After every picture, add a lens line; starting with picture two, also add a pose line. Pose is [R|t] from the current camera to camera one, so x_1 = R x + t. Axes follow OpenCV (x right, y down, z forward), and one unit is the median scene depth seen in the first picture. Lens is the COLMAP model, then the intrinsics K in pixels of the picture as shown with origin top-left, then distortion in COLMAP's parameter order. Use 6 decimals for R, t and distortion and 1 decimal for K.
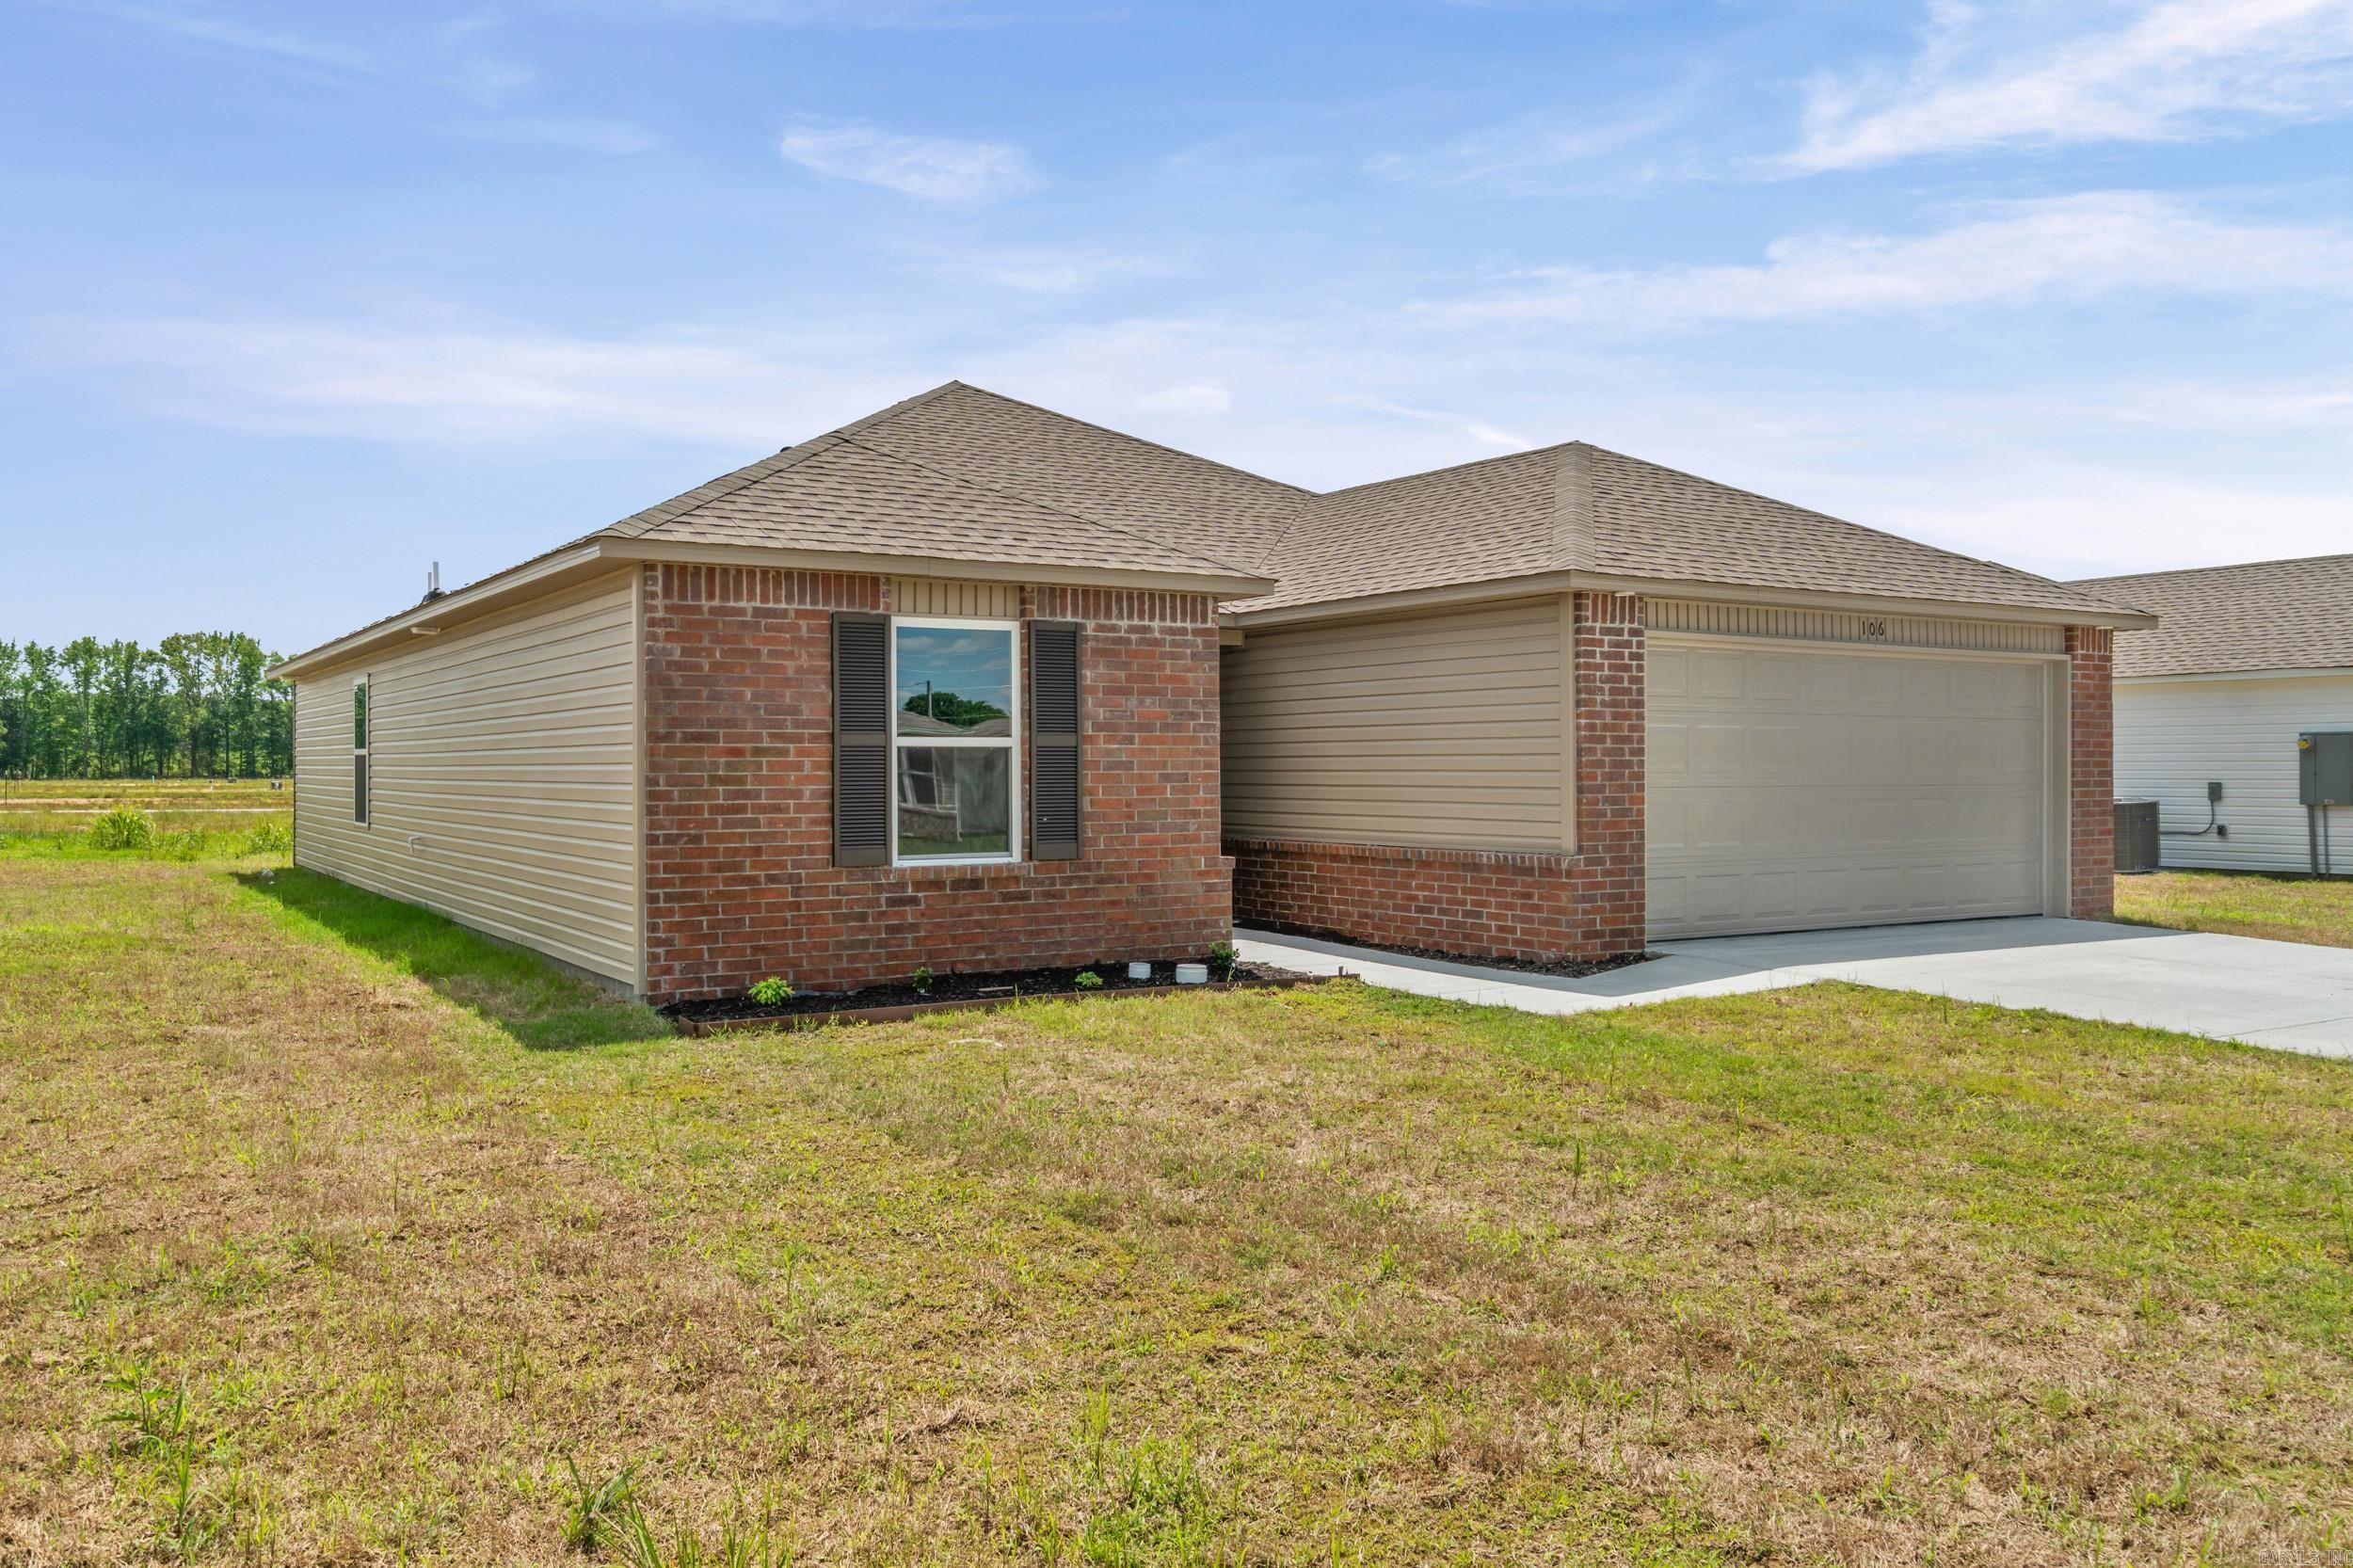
lens RADIAL K [[1754.9, 0, 1110.1], [0, 1754.9, 779.6], [0, 0, 1]] dist [-0.002277, 0.003176]
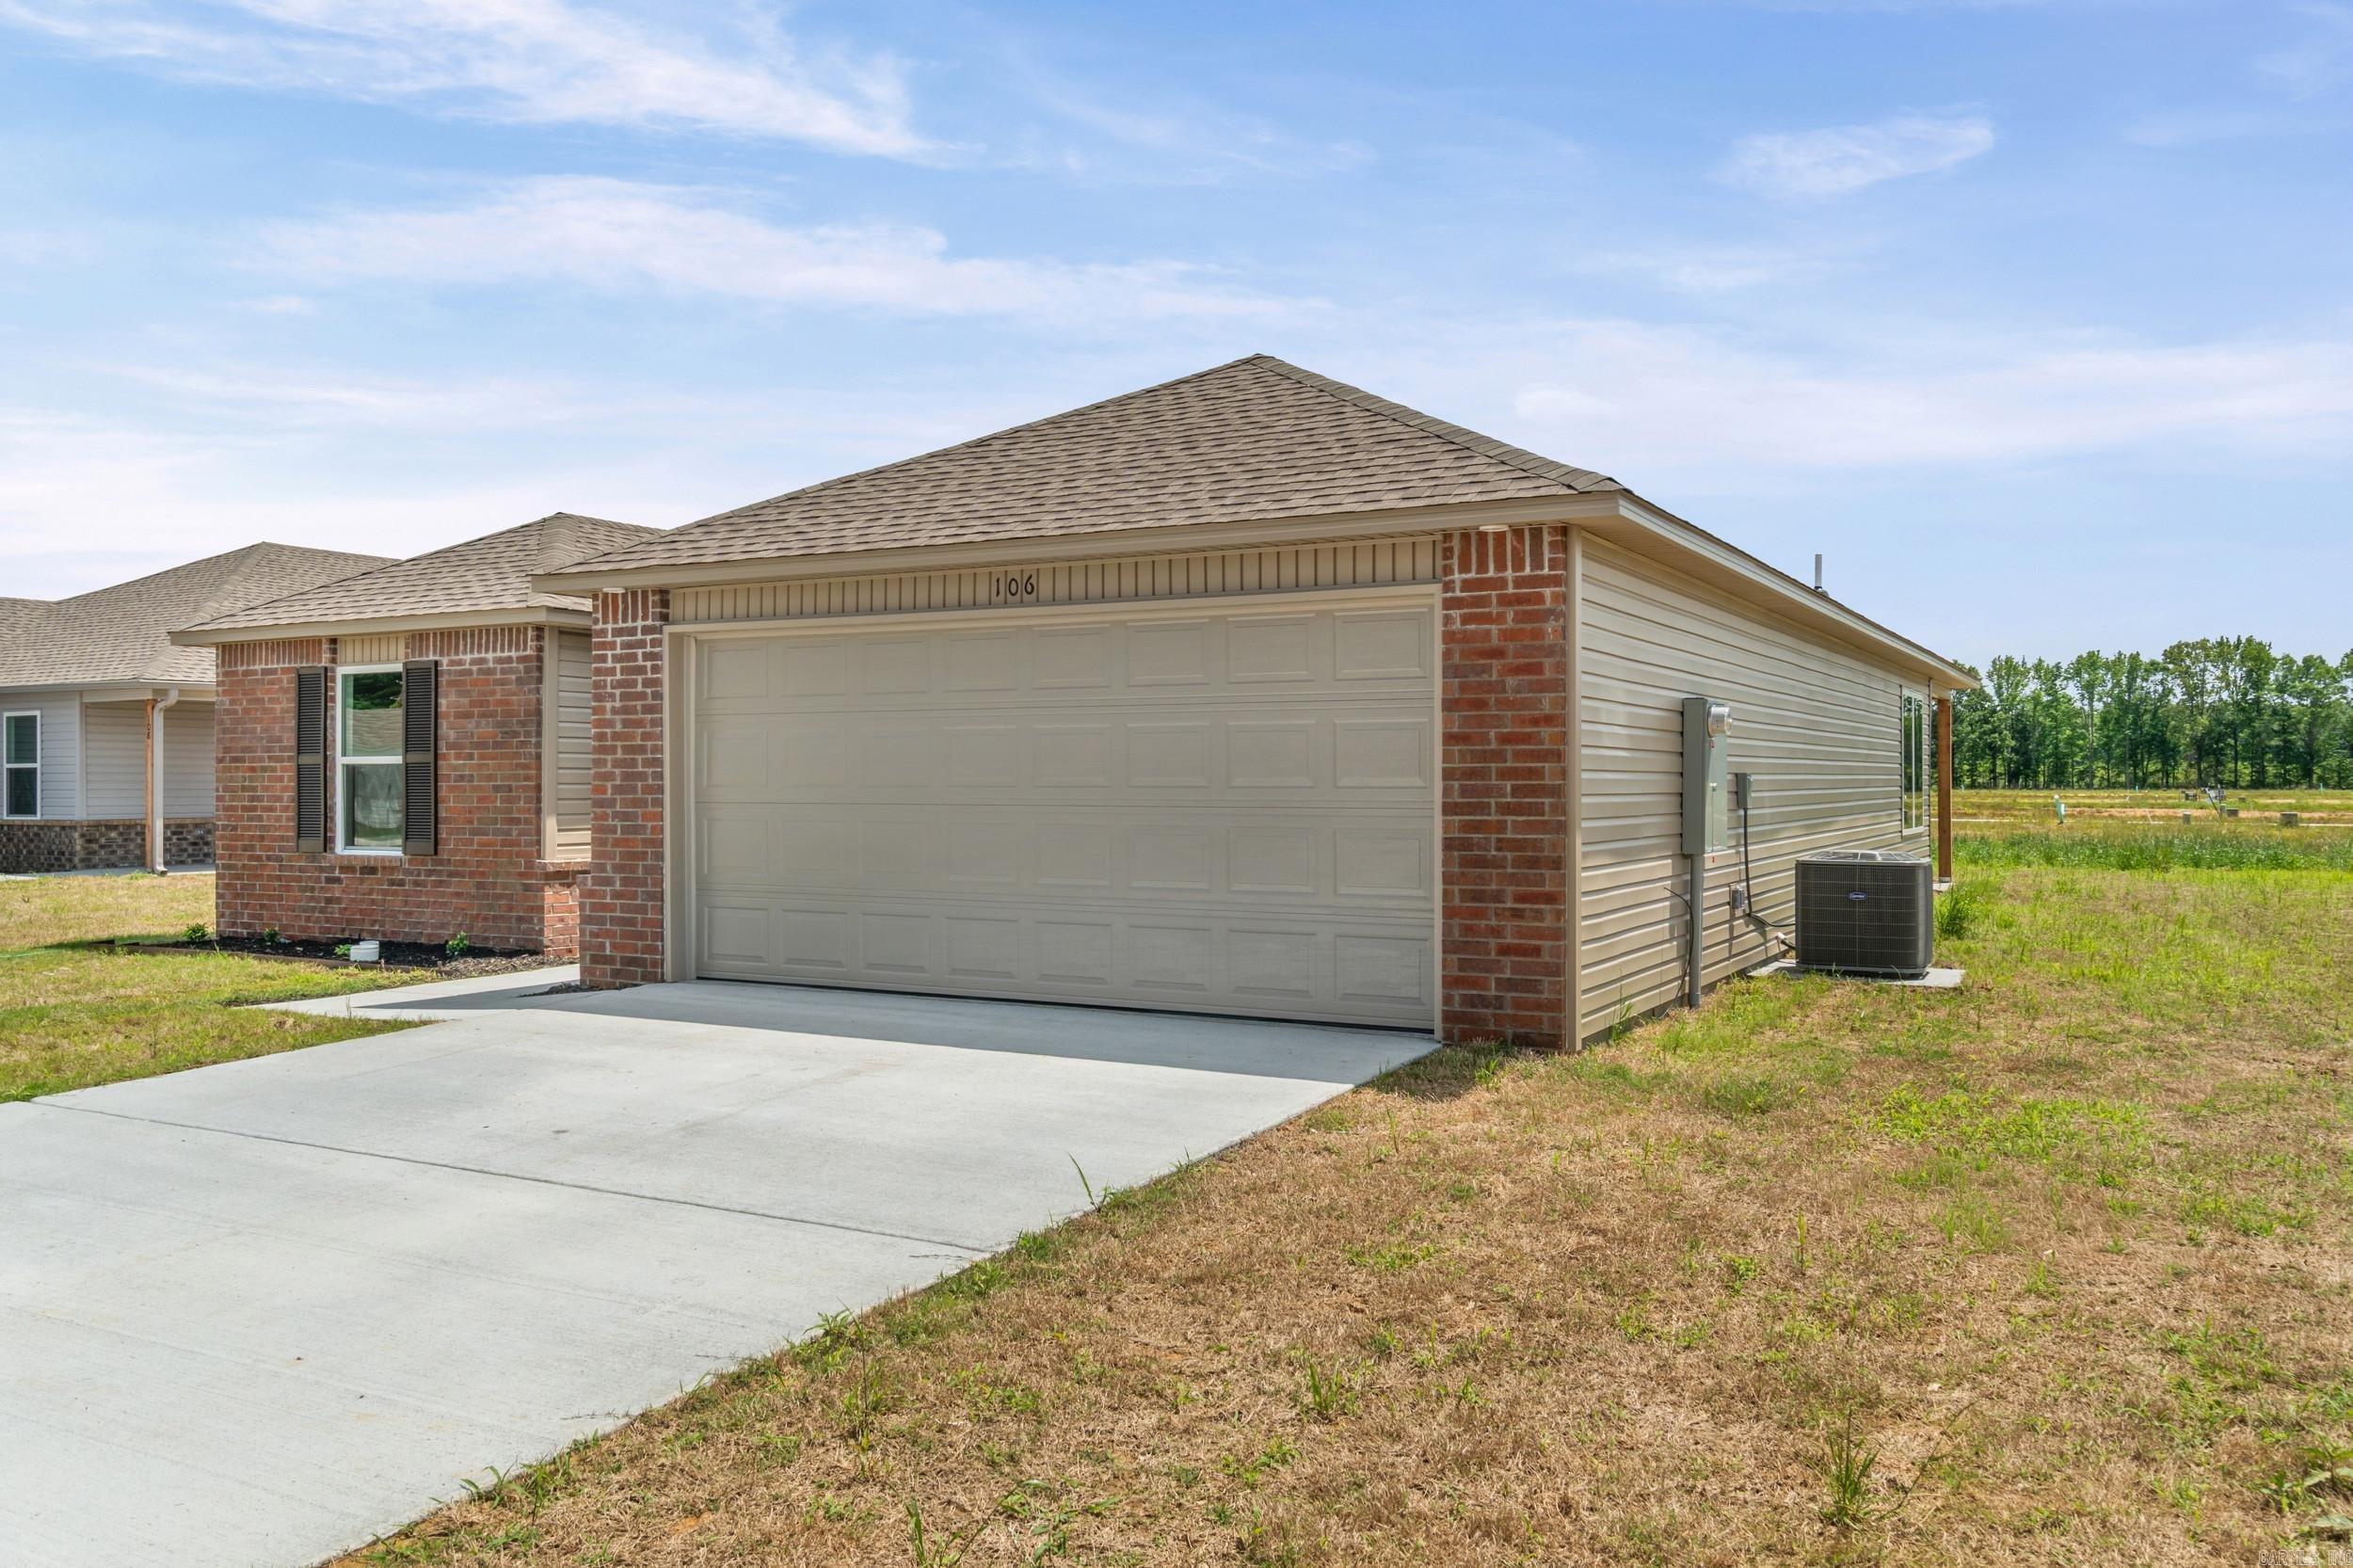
lens RADIAL K [[1754.9, 0, 1179.9], [0, 1754.9, 778.5], [0, 0, 1]] dist [-0.002277, 0.003176]
pose [[0.517133, -0.000216, -0.855905, 1.257358], [-0.005389, 0.999979, -0.003508, -0.006222], [0.855888, 0.006426, 0.517121, 0.797641]]
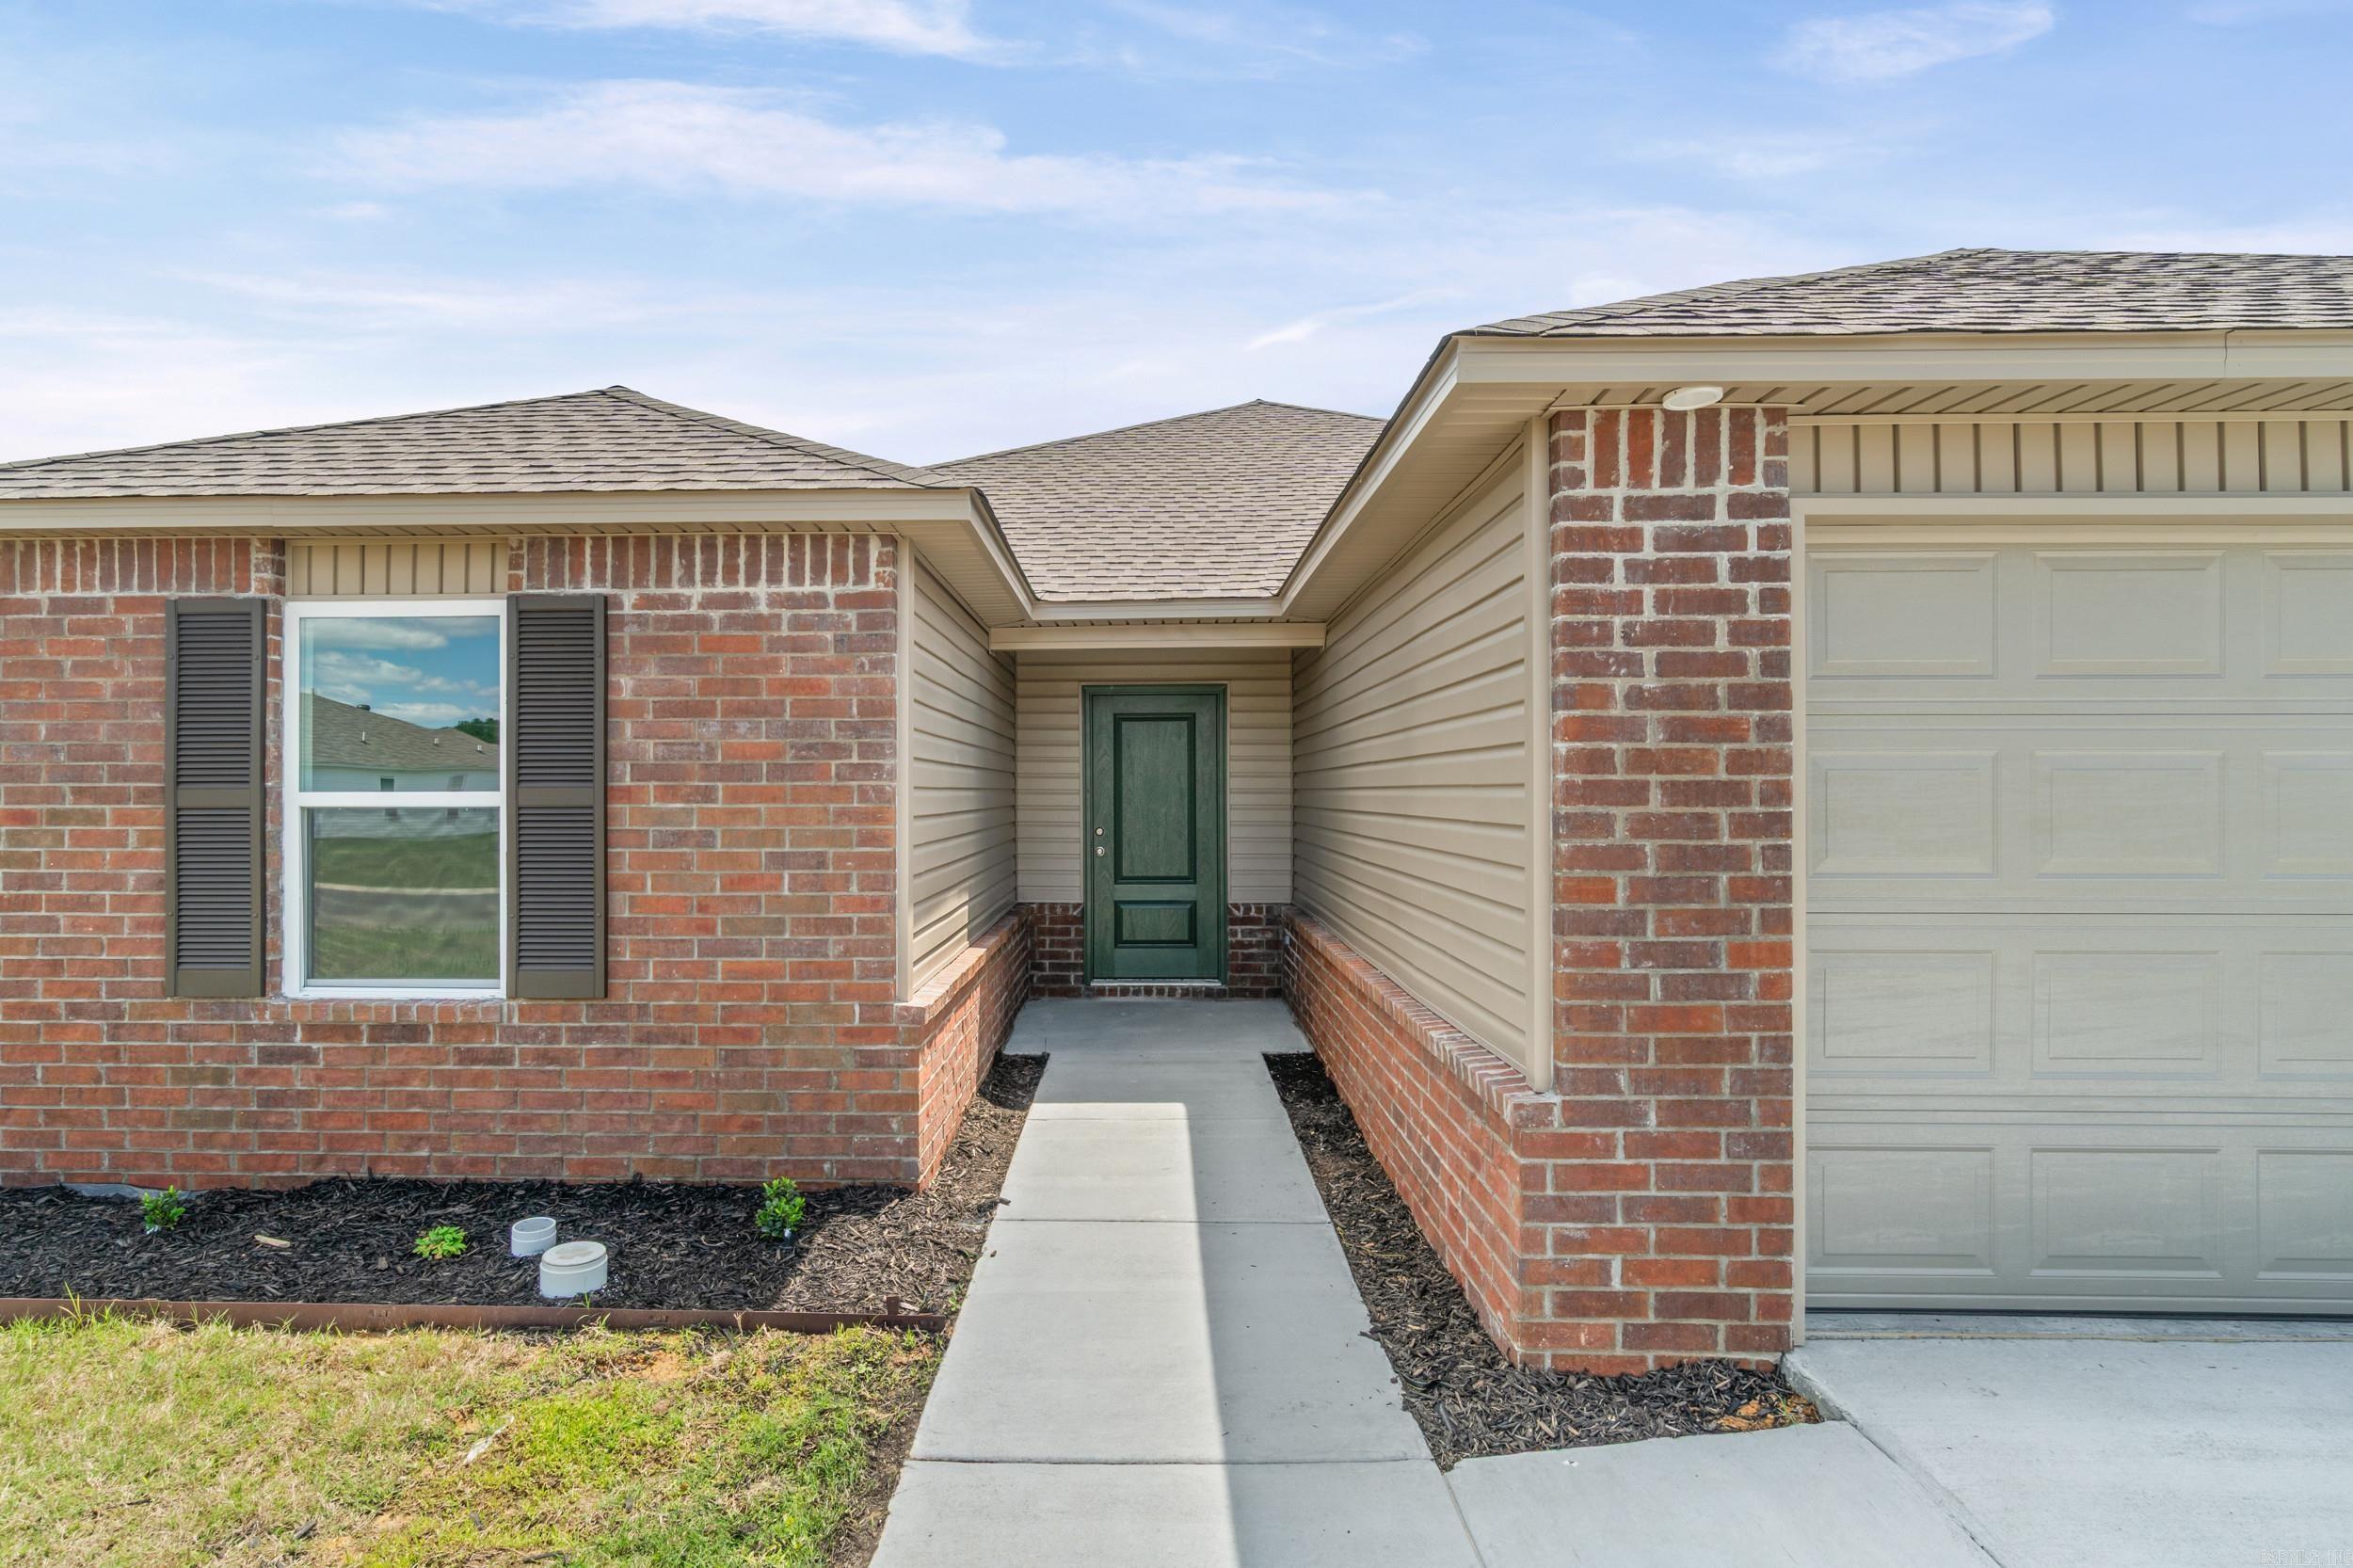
lens RADIAL K [[1186.4, 0, 1120.6], [0, 1186.4, 796.1], [0, 0, 1]] dist [-0.014216, 0.005867]
pose [[0.846982, 0.002314, -0.531617, 0.330972], [-0.004655, 0.999984, -0.003065, -0.021385], [0.531602, 0.005071, 0.846979, 0.742667]]
